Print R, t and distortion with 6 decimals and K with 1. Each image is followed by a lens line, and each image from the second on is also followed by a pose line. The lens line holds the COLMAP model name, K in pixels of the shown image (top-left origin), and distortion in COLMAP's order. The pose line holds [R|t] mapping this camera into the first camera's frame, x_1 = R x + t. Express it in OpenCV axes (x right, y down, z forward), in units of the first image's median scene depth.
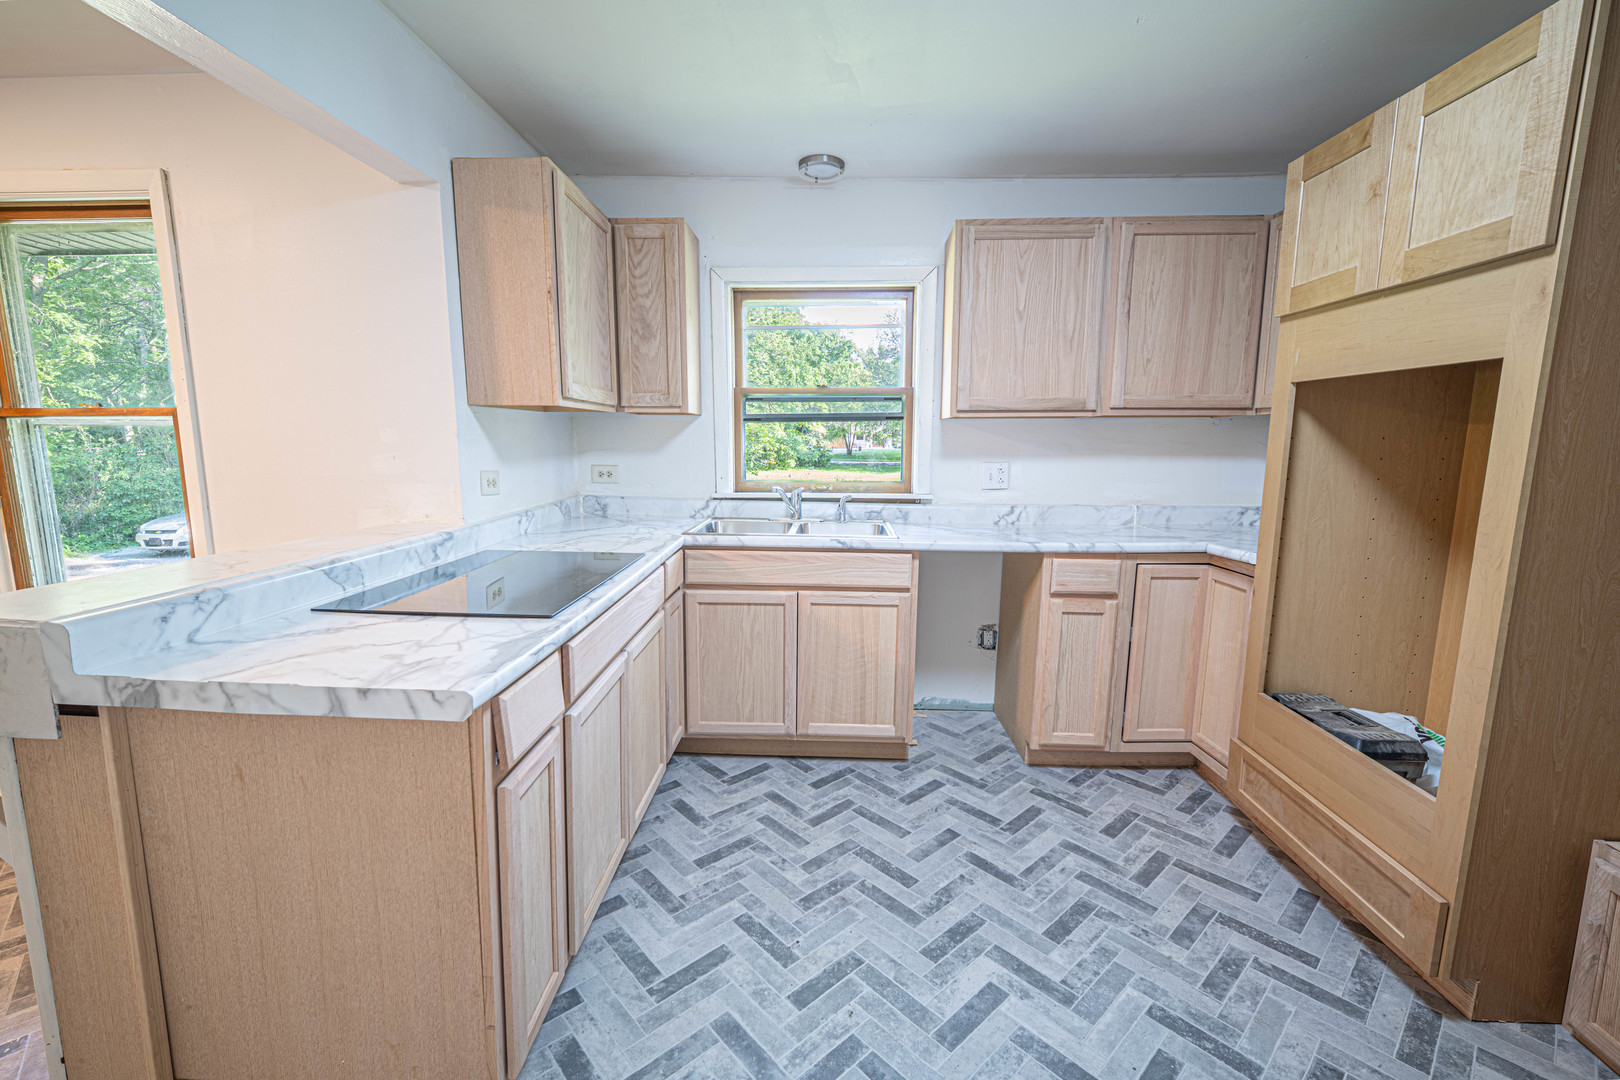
lens RADIAL K [[674.6, 0, 810.0], [0, 674.6, 540.0], [0, 0, 1]] dist [0.003413, -0.003524]
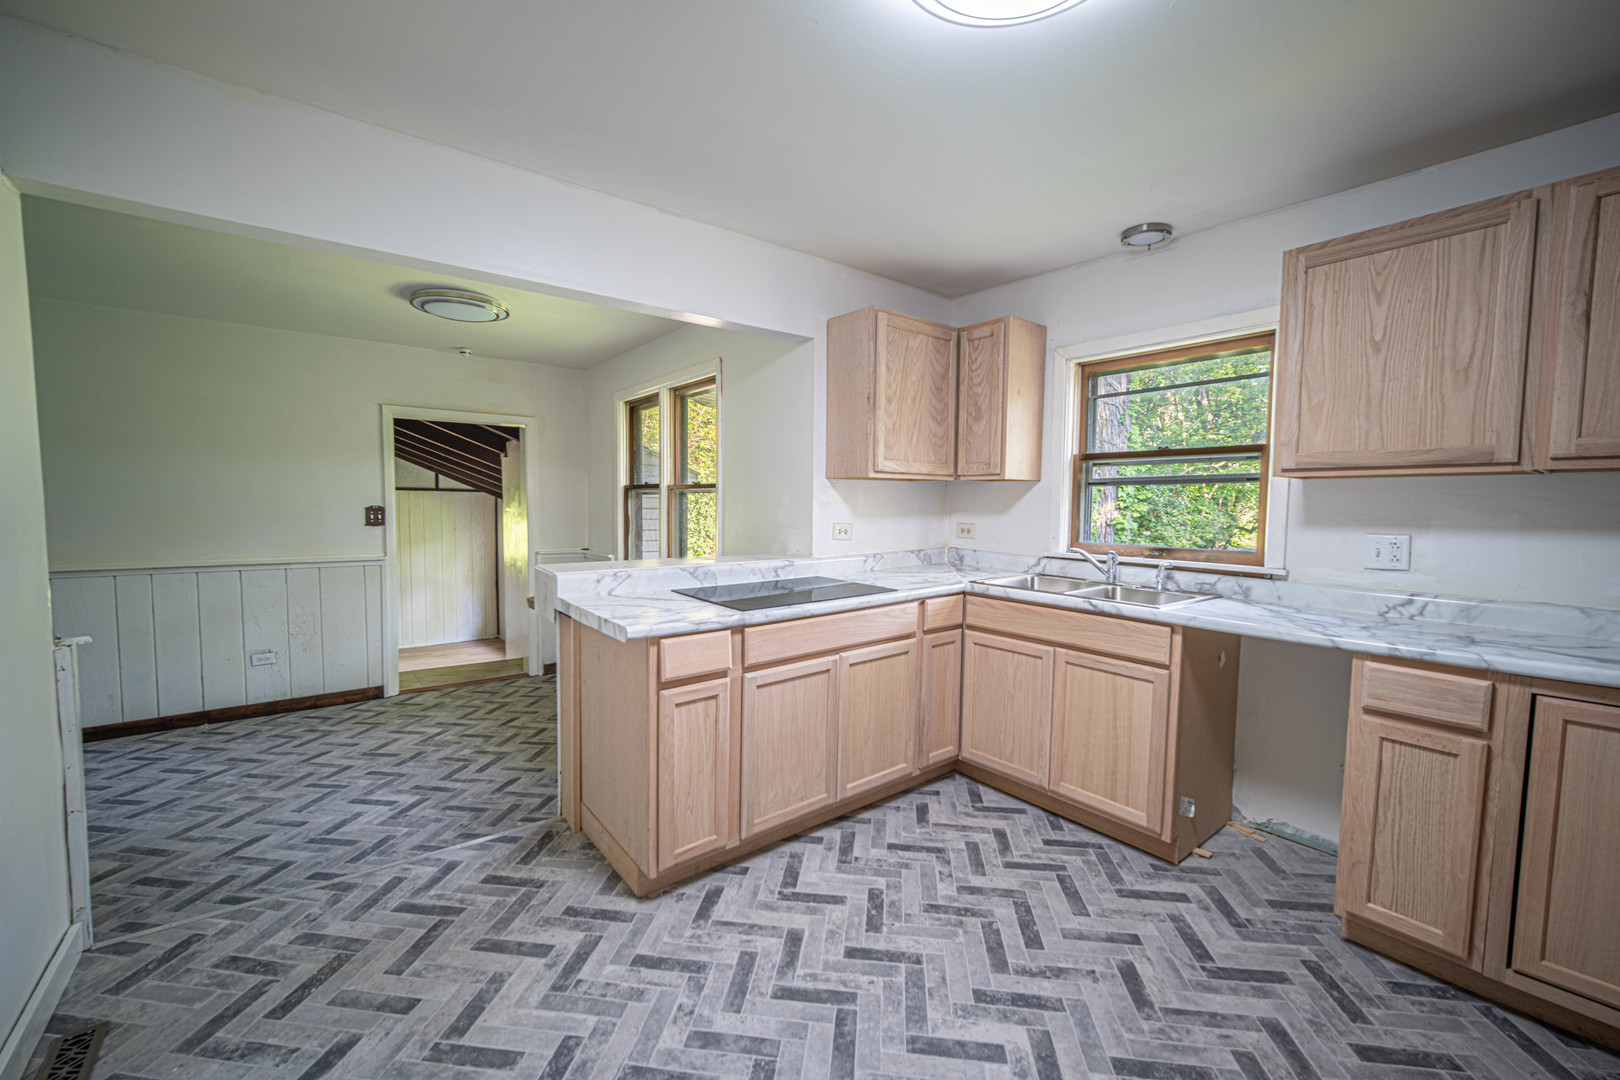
lens RADIAL K [[635.7, 0, 810.0], [0, 635.7, 540.0], [0, 0, 1]] dist [0.000231, -0.000123]
pose [[0.662927, 0.048934, -0.747083, 0.448647], [-0.116591, 0.992435, -0.038453, -0.006567], [0.739550, 0.112595, 0.663617, 0.054548]]
